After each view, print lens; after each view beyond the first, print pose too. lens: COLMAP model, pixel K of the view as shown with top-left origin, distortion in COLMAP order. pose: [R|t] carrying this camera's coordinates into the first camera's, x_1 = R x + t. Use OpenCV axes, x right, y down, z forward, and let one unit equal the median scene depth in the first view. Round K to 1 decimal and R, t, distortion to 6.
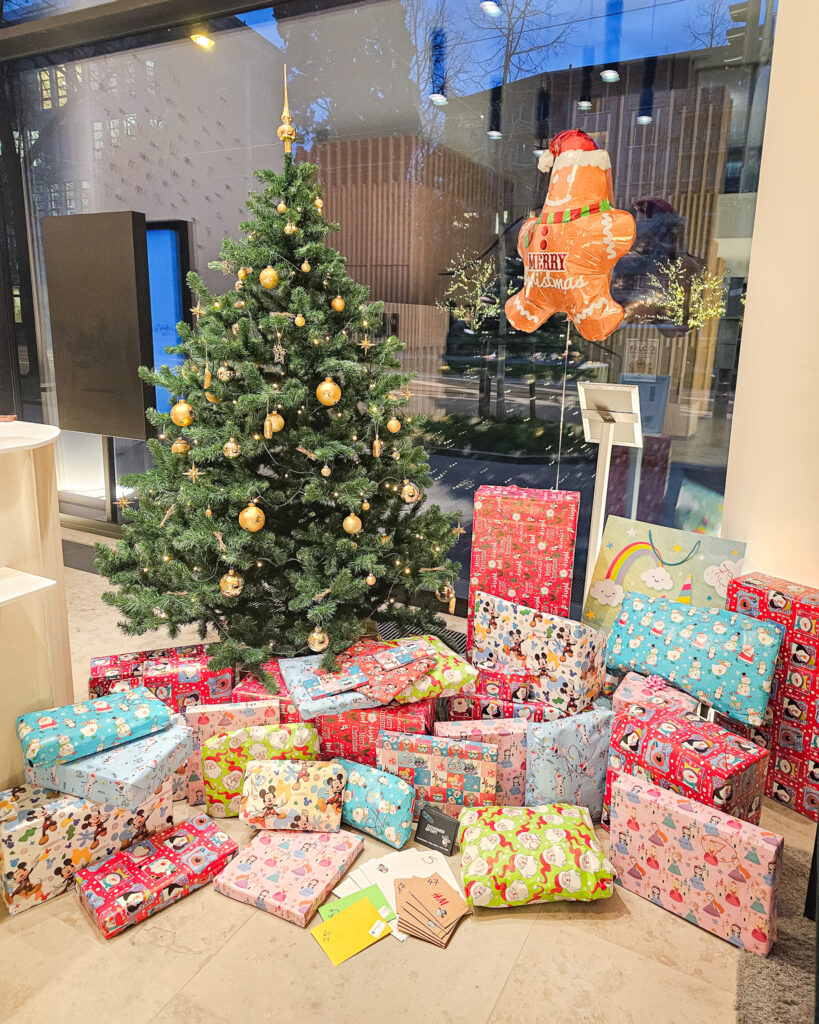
lens RADIAL K [[716.0, 0, 409.5], [0, 716.0, 512.0], [0, 0, 1]] dist [0.005514, 0.002523]
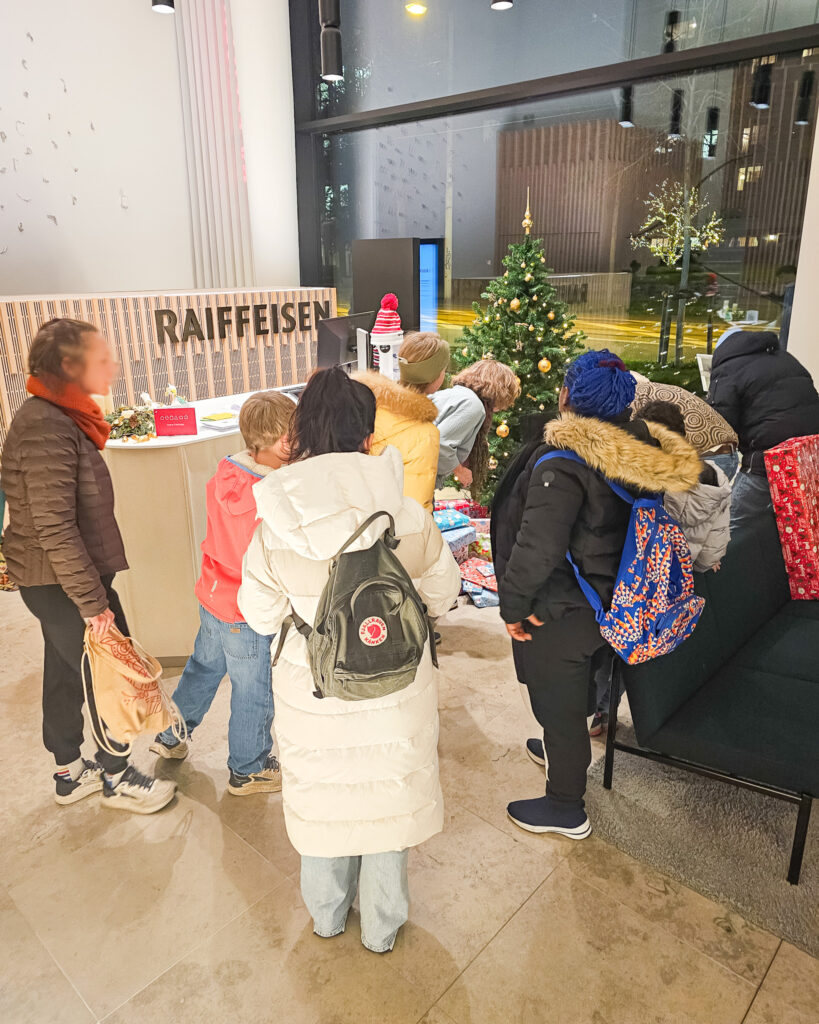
lens RADIAL K [[716.0, 0, 409.5], [0, 716.0, 512.0], [0, 0, 1]] dist [0.005514, 0.002523]
pose [[0.968856, 0.048809, -0.242769, 0.020106], [-0.028830, 0.995948, 0.085181, 0.066764], [0.245943, -0.075529, 0.966337, -0.926228]]
